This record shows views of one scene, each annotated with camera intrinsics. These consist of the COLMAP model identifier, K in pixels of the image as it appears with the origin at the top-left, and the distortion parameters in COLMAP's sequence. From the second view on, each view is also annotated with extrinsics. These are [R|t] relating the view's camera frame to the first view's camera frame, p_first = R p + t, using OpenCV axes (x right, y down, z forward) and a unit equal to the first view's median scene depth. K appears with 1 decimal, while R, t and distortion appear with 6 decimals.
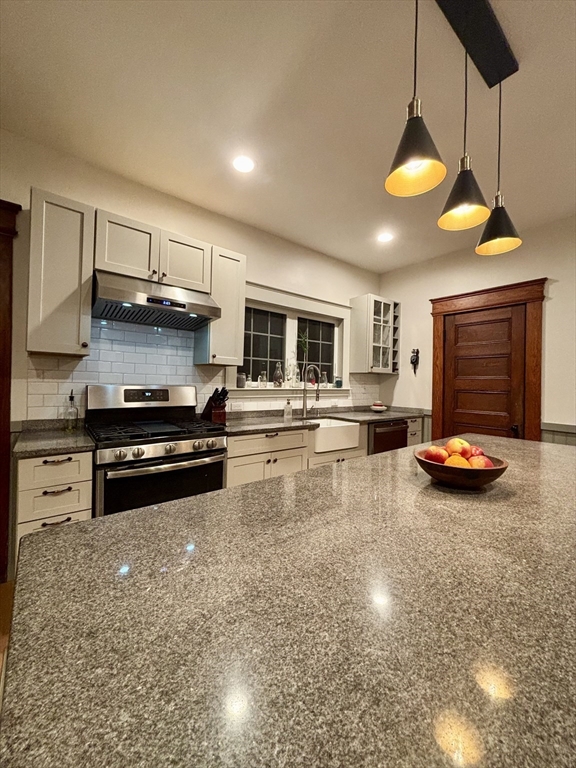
lens RADIAL K [[309.2, 0, 288.0], [0, 309.2, 384.0], [0, 0, 1]] dist [-0.000017, -0.000278]
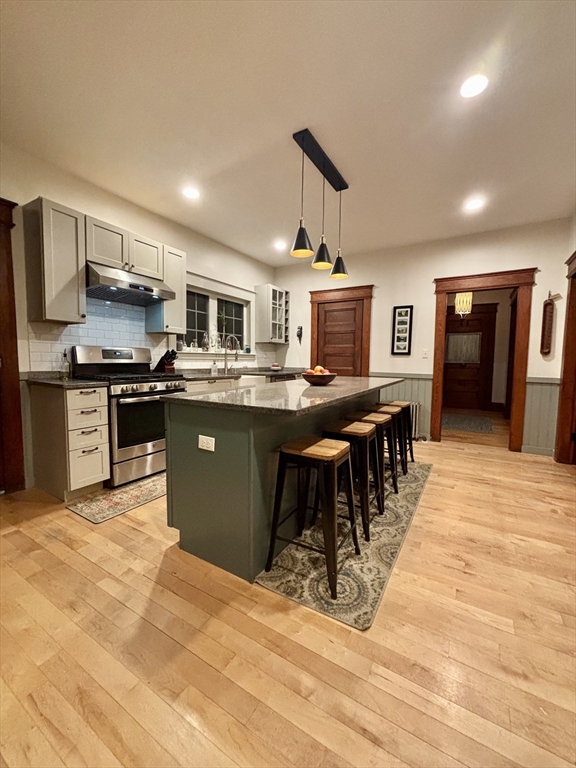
lens RADIAL K [[309.2, 0, 288.0], [0, 309.2, 384.0], [0, 0, 1]] dist [-0.000017, -0.000278]
pose [[0.937023, -0.034652, 0.347543, -0.164542], [0.006989, 0.996727, 0.080537, 0.043645], [-0.349197, -0.073036, 0.934199, -0.375217]]
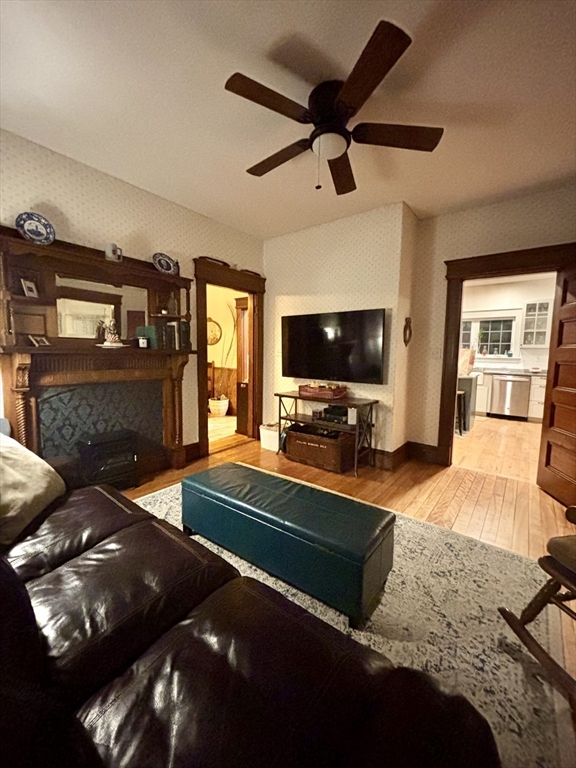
lens RADIAL K [[309.2, 0, 288.0], [0, 309.2, 384.0], [0, 0, 1]] dist [-0.000017, -0.000278]
pose [[0.226889, 0.079084, -0.970704, 1.808452], [-0.010835, 0.996841, 0.078681, 0.044650], [0.973860, -0.007334, 0.227029, -0.689425]]
